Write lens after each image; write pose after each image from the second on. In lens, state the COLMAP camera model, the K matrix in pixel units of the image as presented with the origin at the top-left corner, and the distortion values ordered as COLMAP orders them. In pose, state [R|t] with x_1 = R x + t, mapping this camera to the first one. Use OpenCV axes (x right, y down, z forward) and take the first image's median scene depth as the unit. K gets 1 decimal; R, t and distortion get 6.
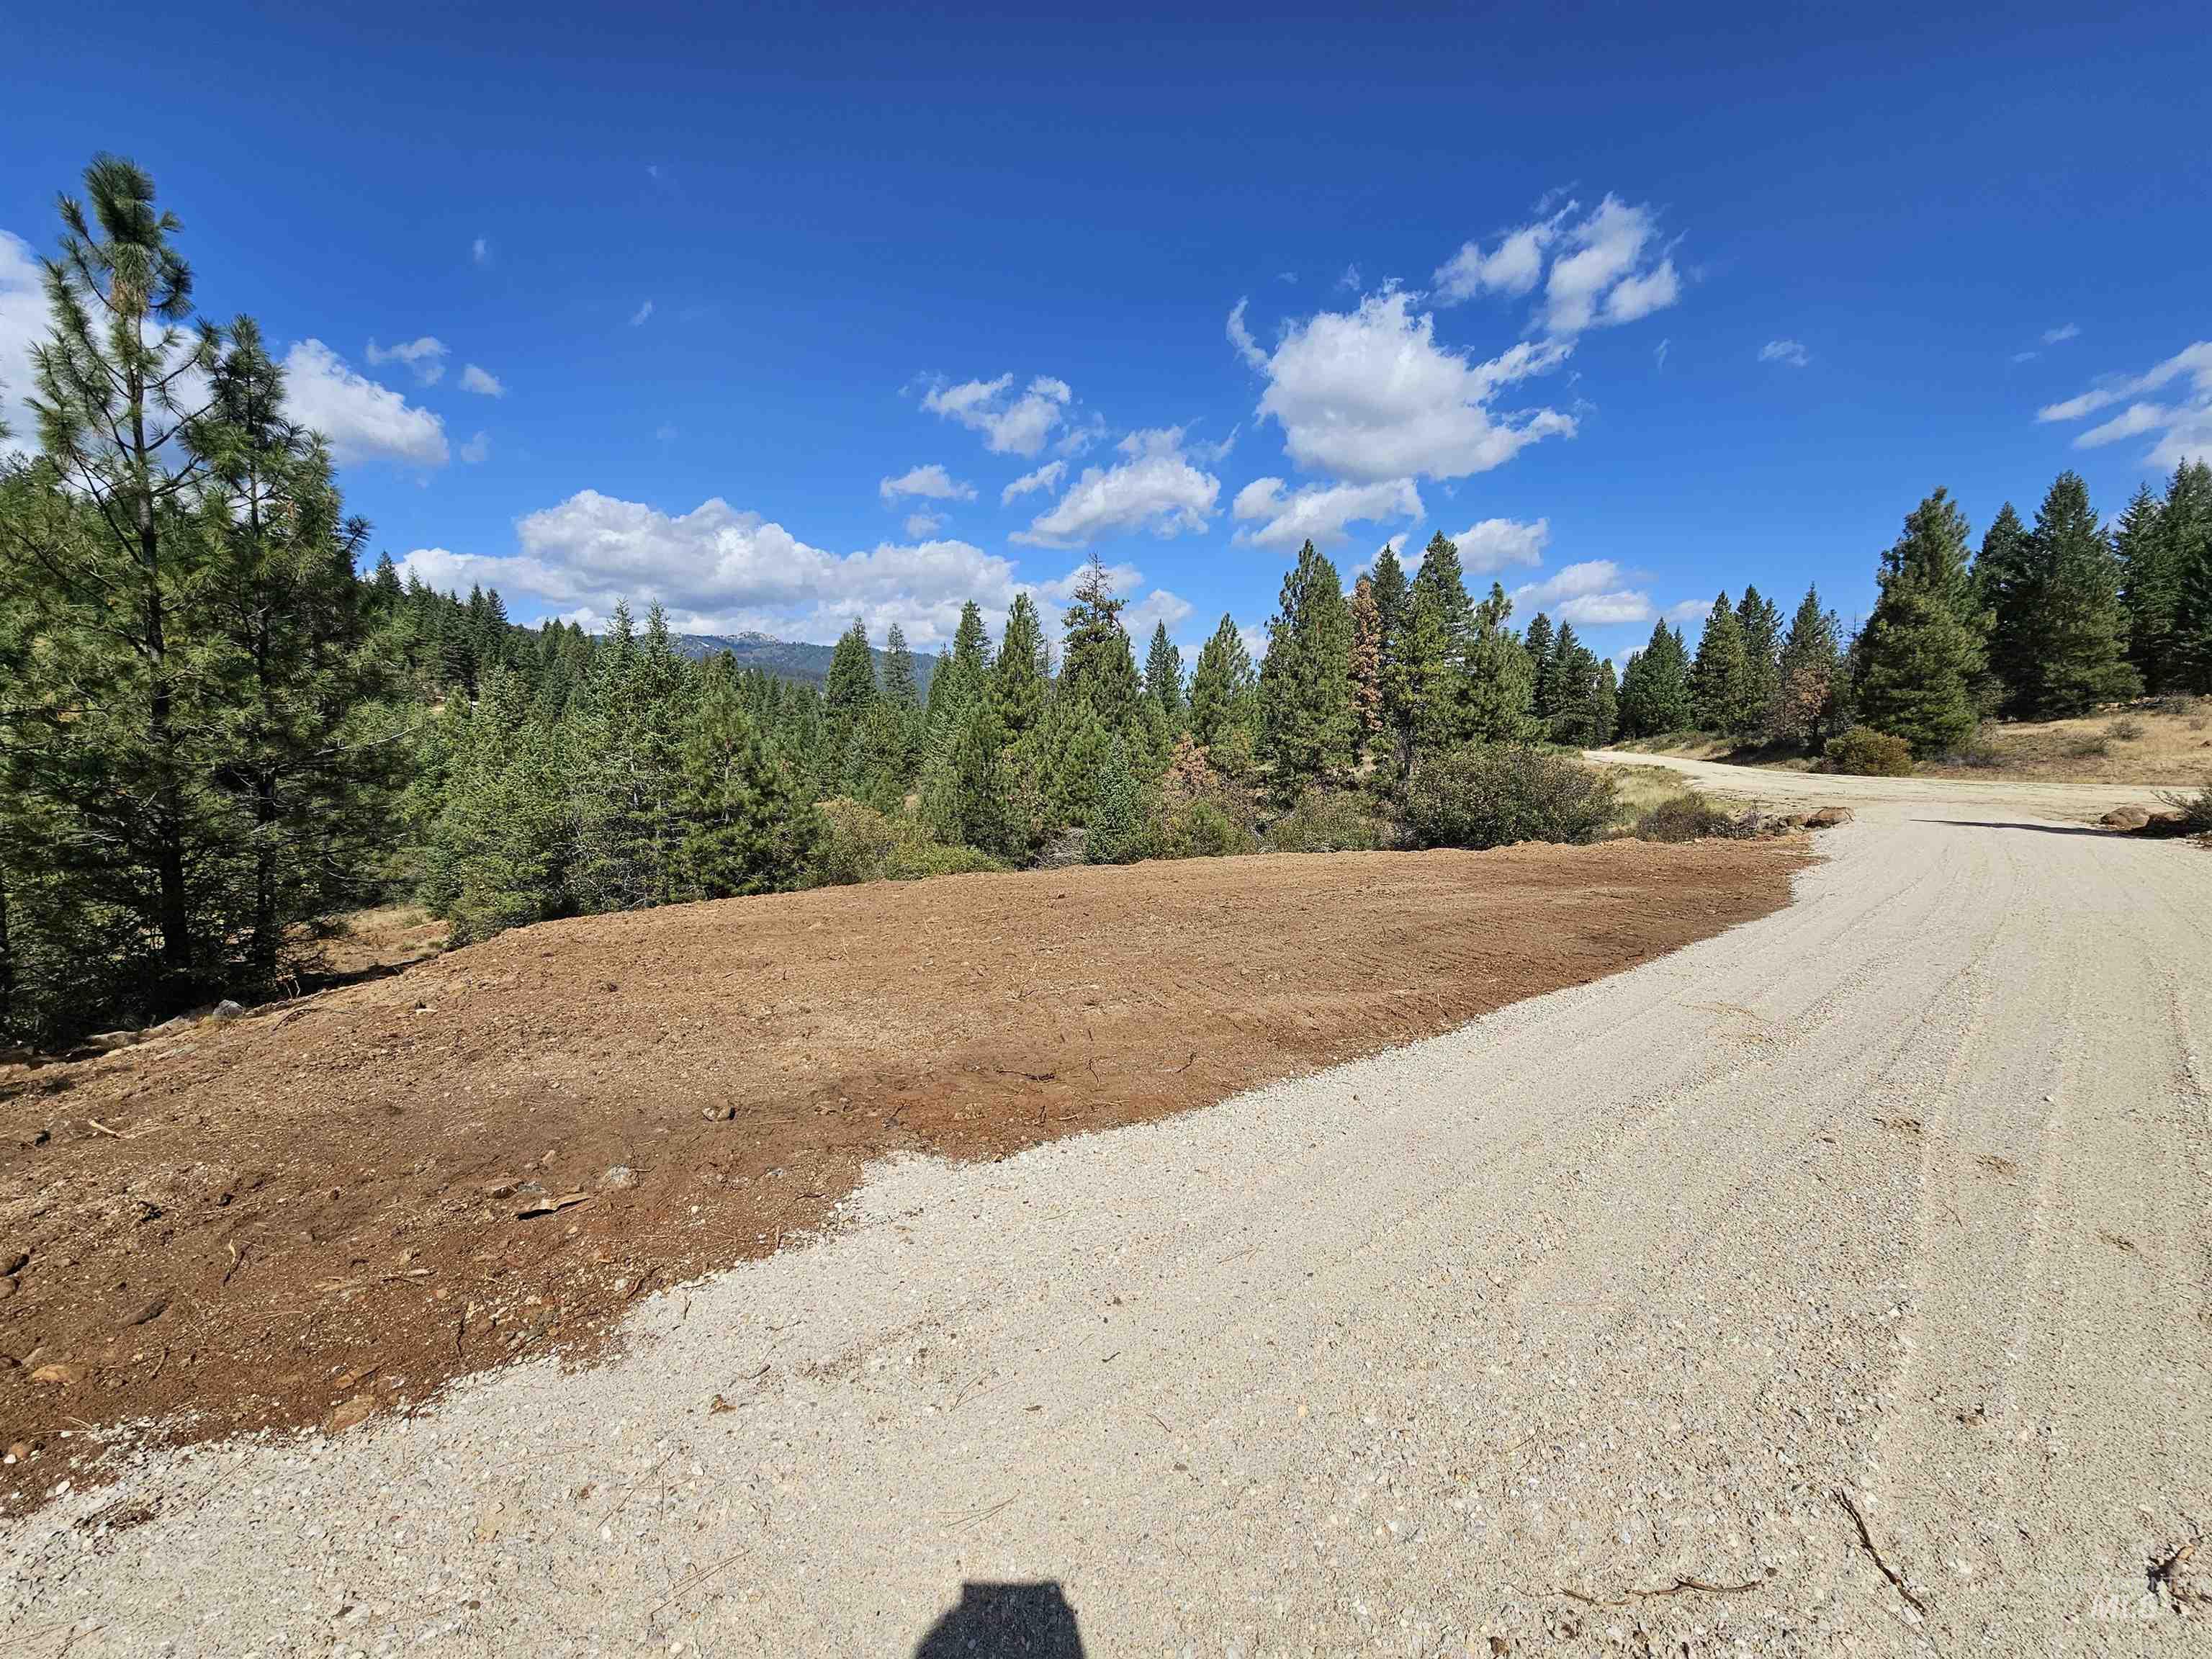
lens RADIAL K [[890.9, 0, 1114.6], [0, 890.9, 838.8], [0, 0, 1]] dist [0.000373, -0.000110]
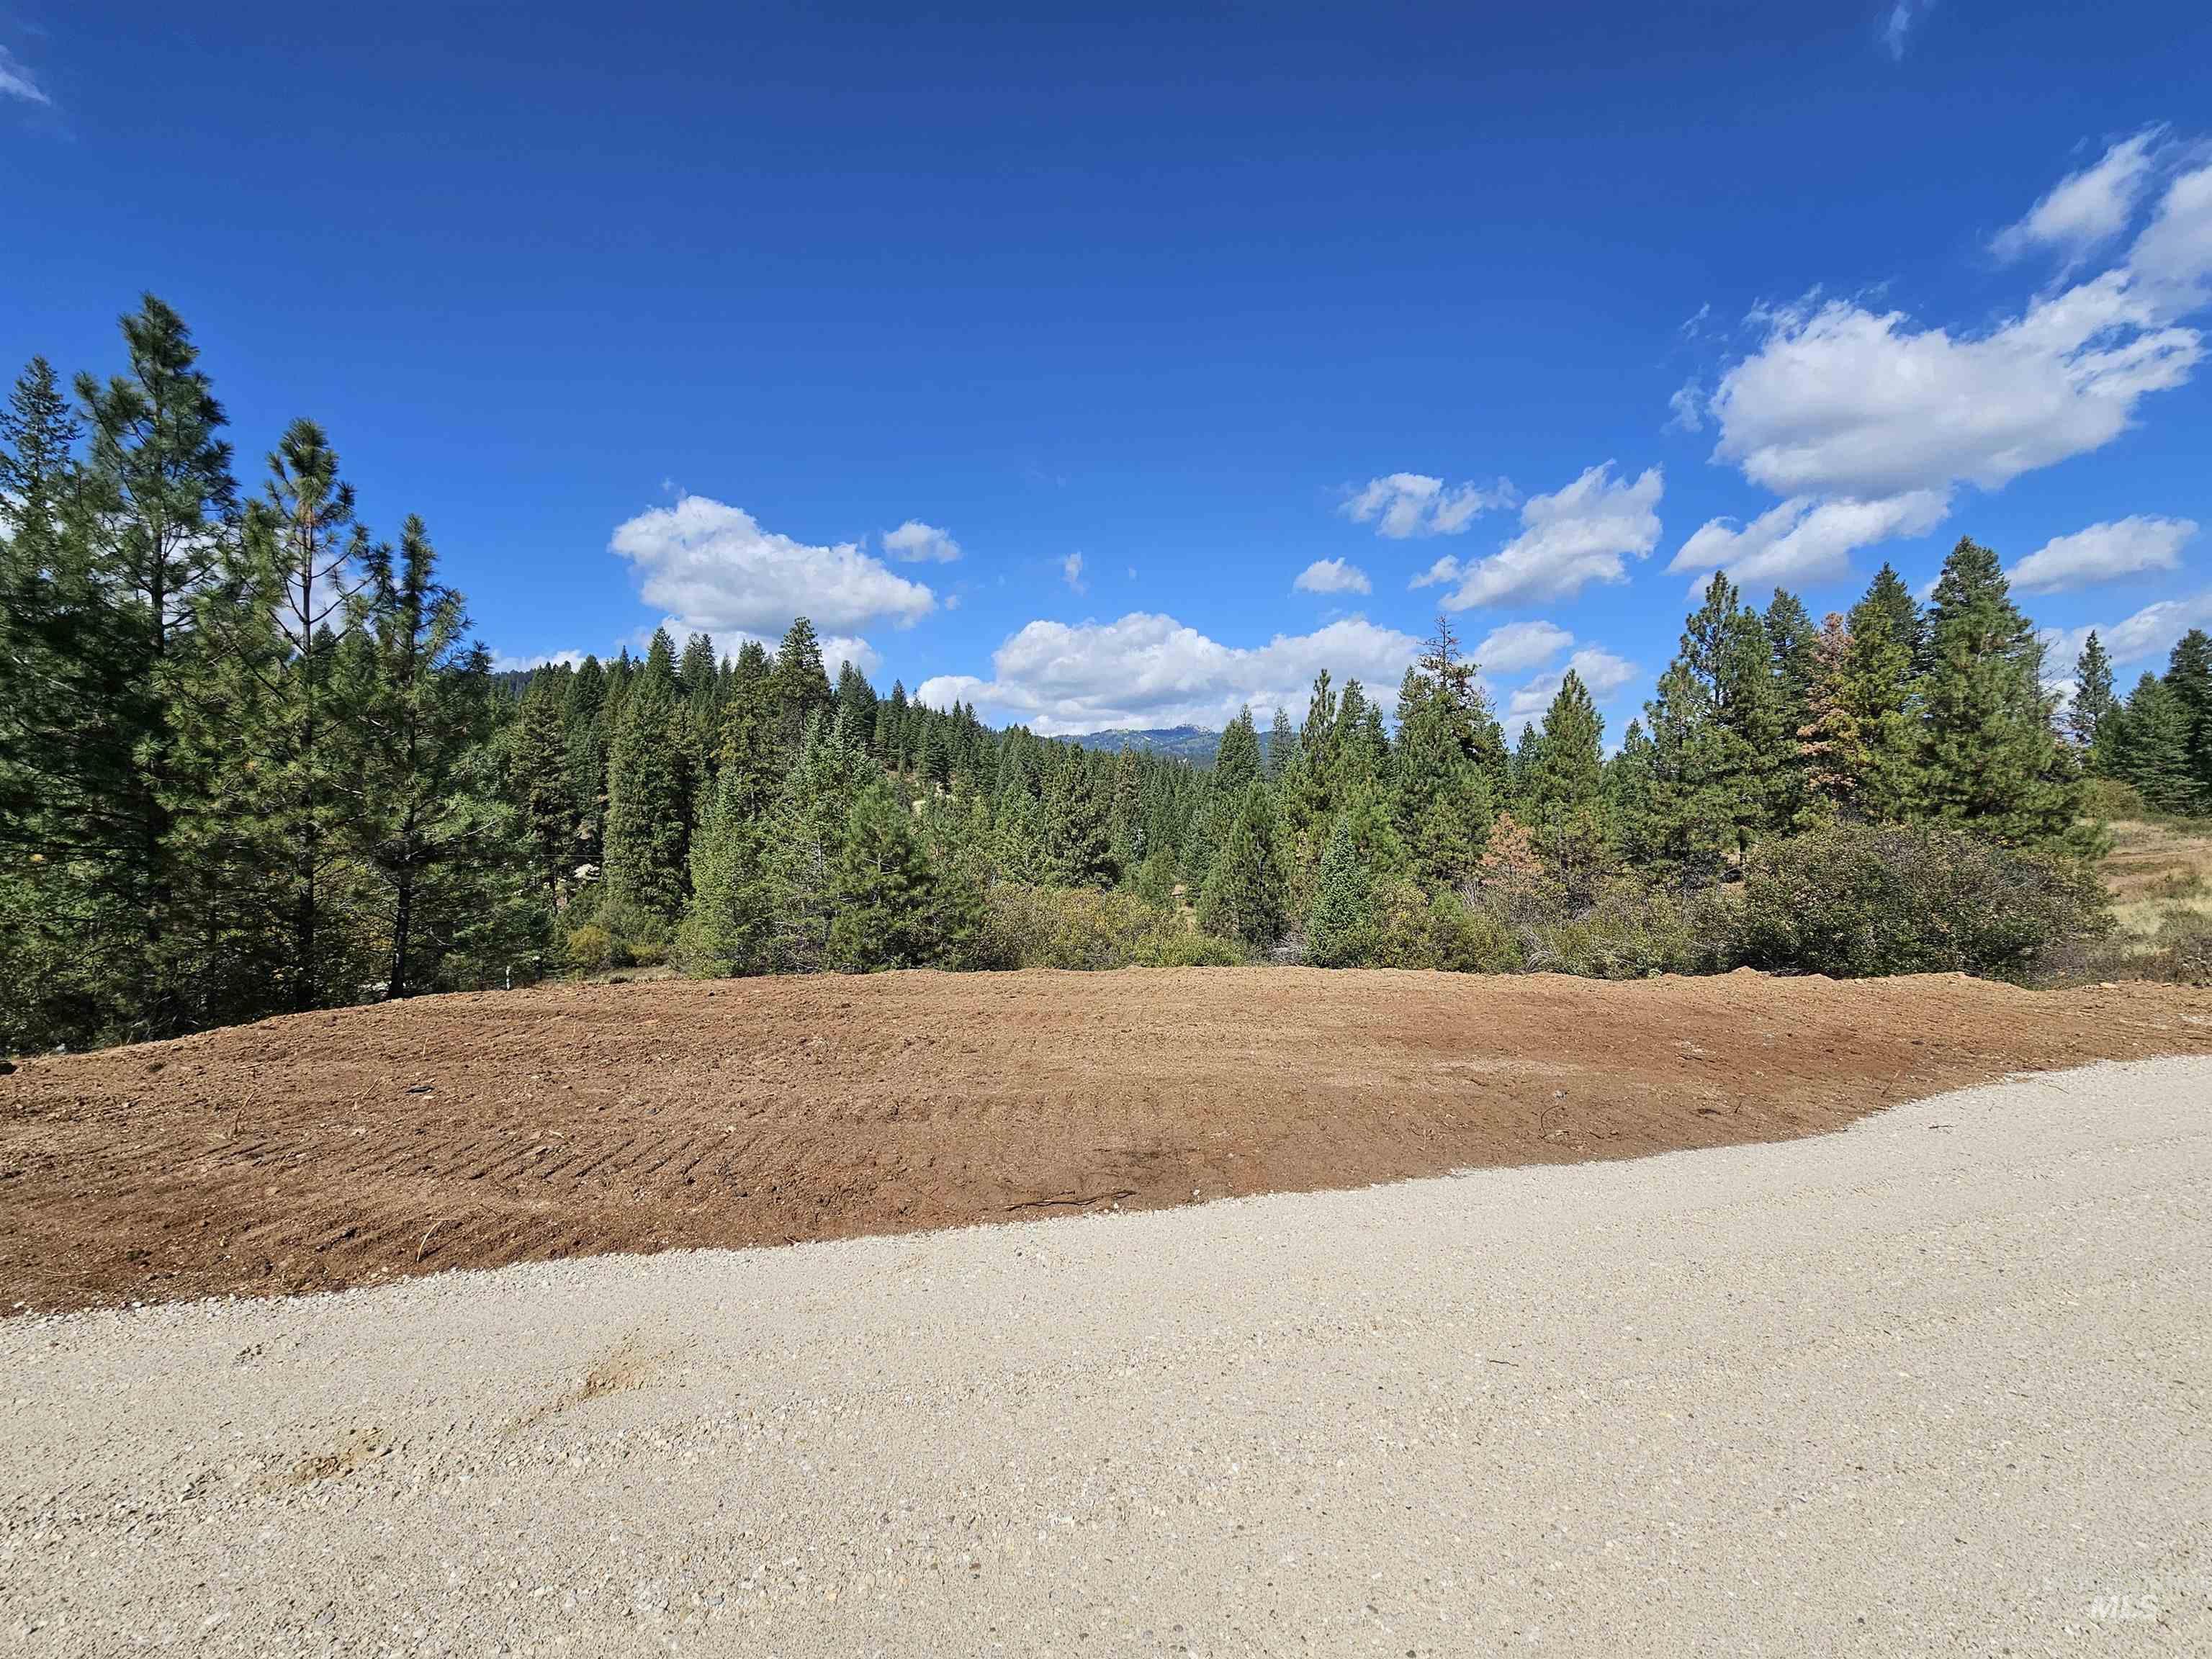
lens RADIAL K [[905.3, 0, 1106.0], [0, 905.3, 829.5], [0, 0, 1]] dist [-0.002531, -0.000610]
pose [[0.896011, -0.008713, -0.443947, 0.109712], [-0.037010, 0.994863, -0.094222, -0.006072], [0.442487, 0.100854, 0.891085, 0.061504]]
